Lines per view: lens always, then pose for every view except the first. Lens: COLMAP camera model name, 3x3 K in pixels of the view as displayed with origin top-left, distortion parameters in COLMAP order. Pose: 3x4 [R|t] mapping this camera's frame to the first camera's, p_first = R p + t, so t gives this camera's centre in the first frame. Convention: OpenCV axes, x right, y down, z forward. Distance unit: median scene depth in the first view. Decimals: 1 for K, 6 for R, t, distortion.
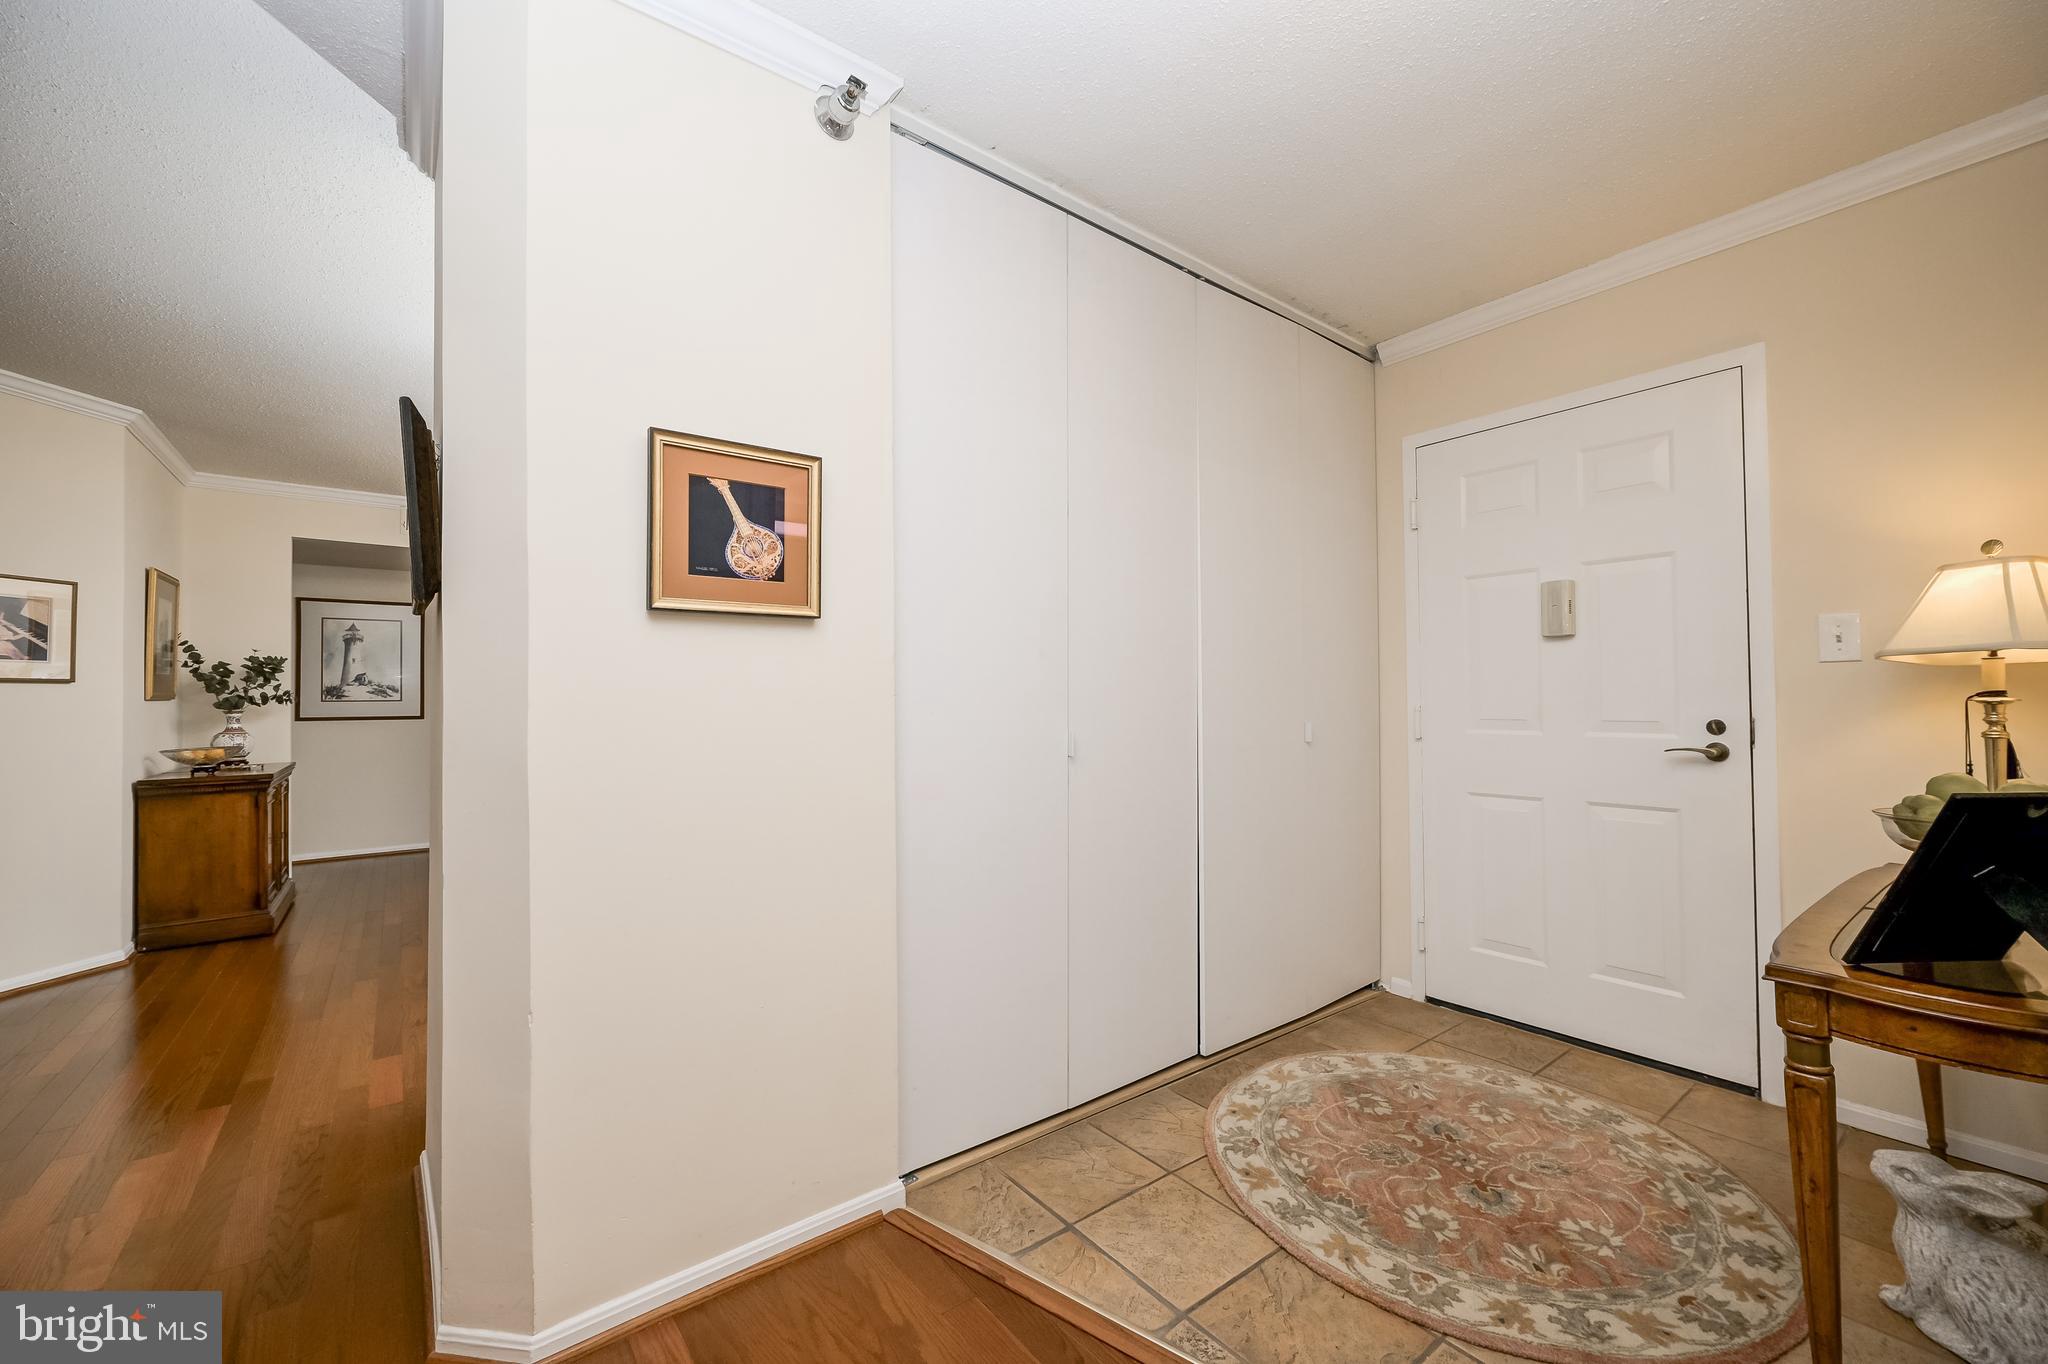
lens RADIAL K [[812.7, 0, 1019.7], [0, 812.7, 688.9], [0, 0, 1]] dist [-0.001898, -0.000121]
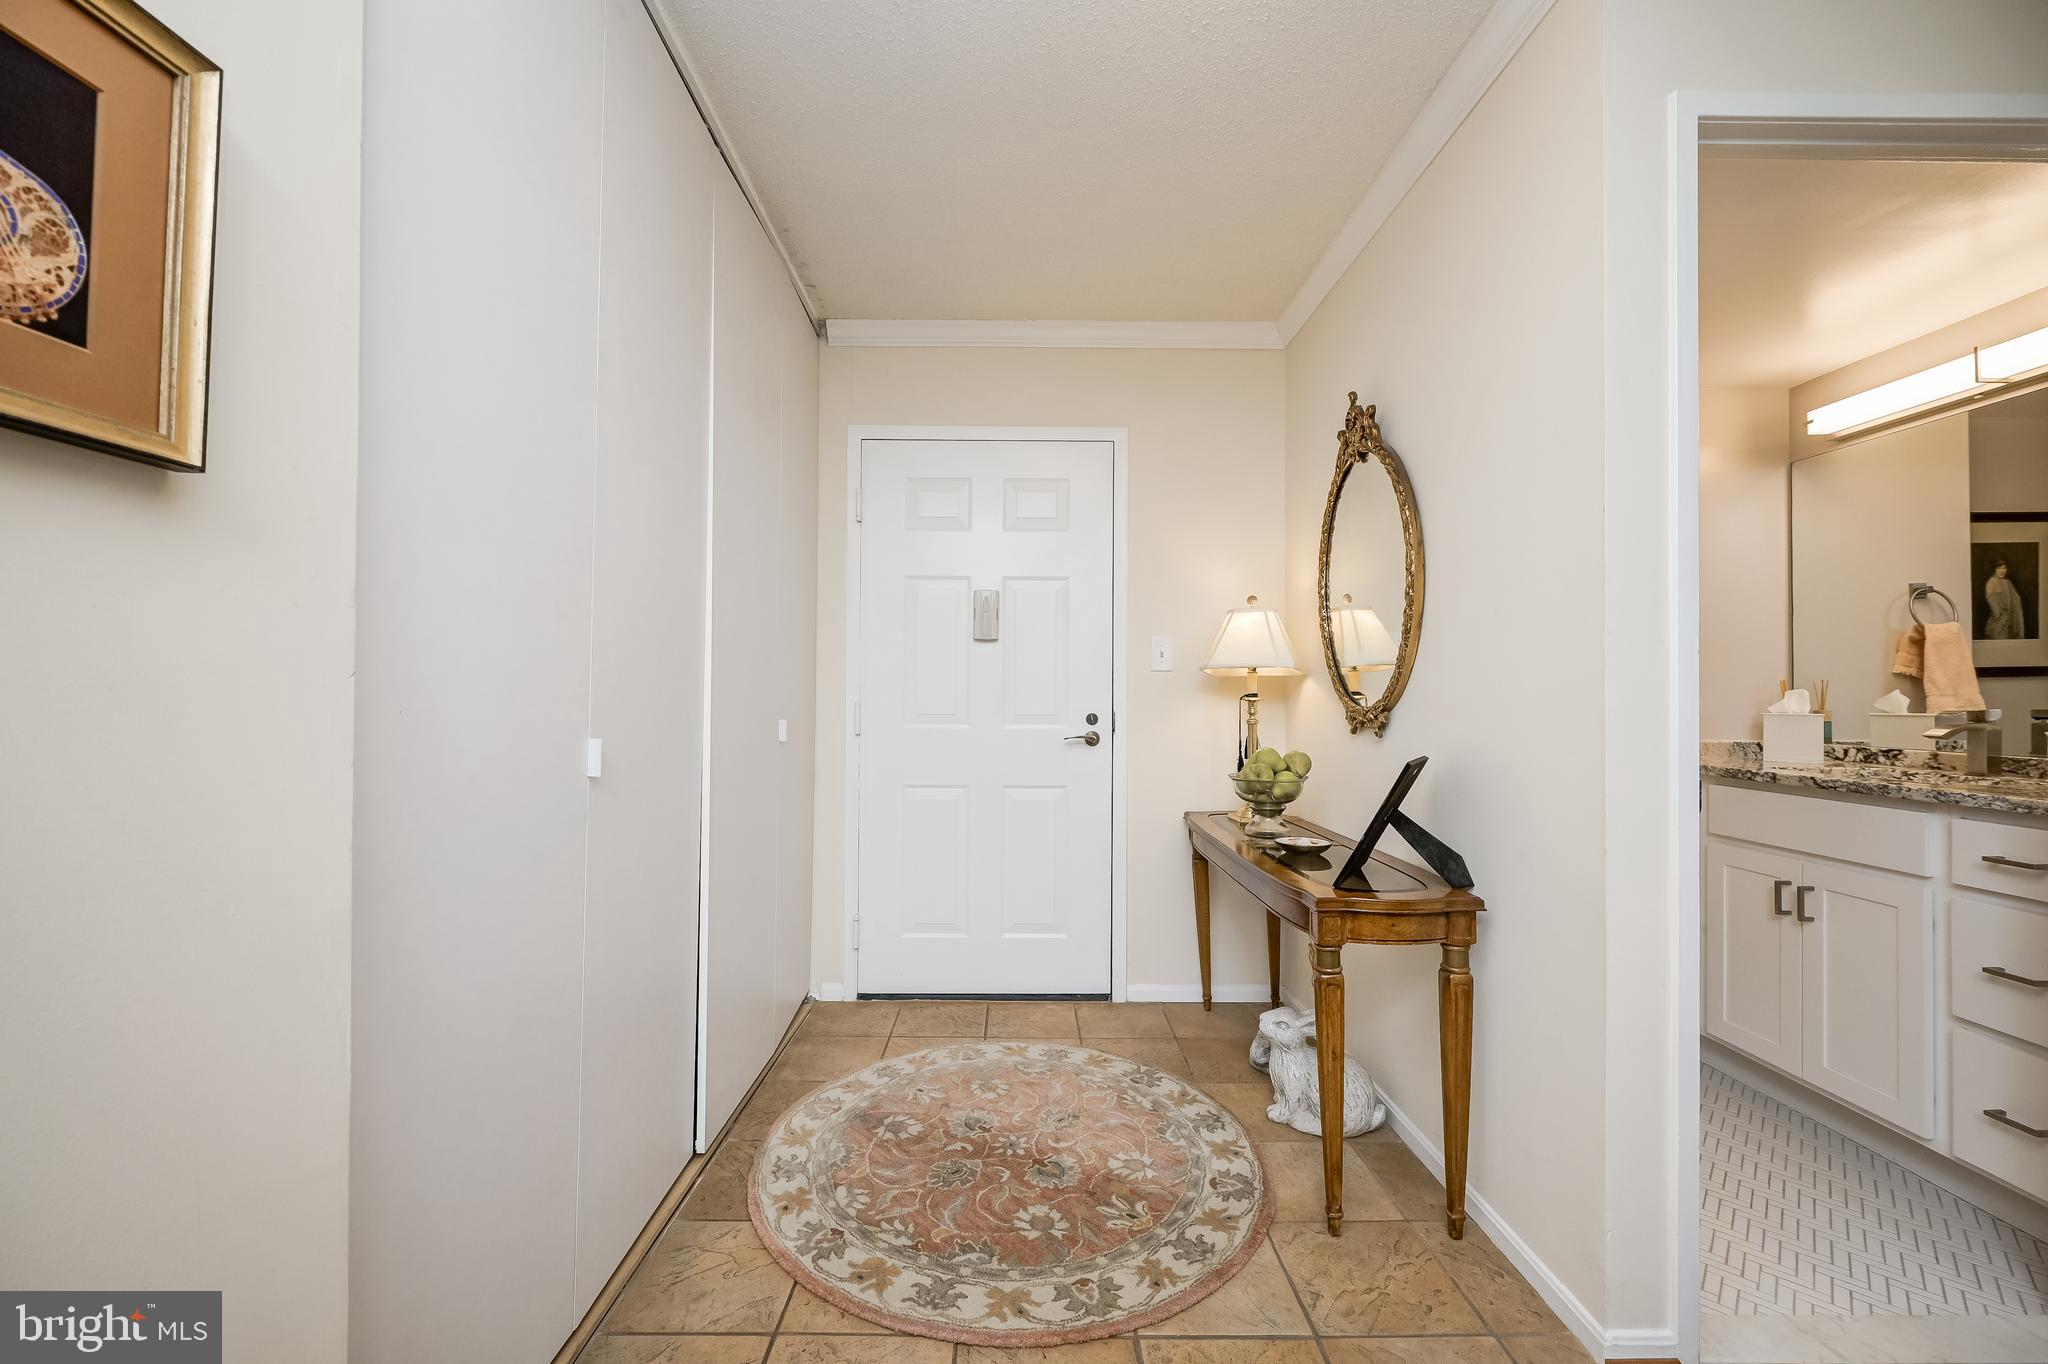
lens RADIAL K [[812.7, 0, 1019.7], [0, 812.7, 688.9], [0, 0, 1]] dist [-0.001898, -0.000121]
pose [[0.602366, 0.016475, 0.798050, -0.268418], [-0.021435, 0.999760, -0.004460, 0.009226], [-0.797932, -0.014420, 0.602575, 0.375622]]
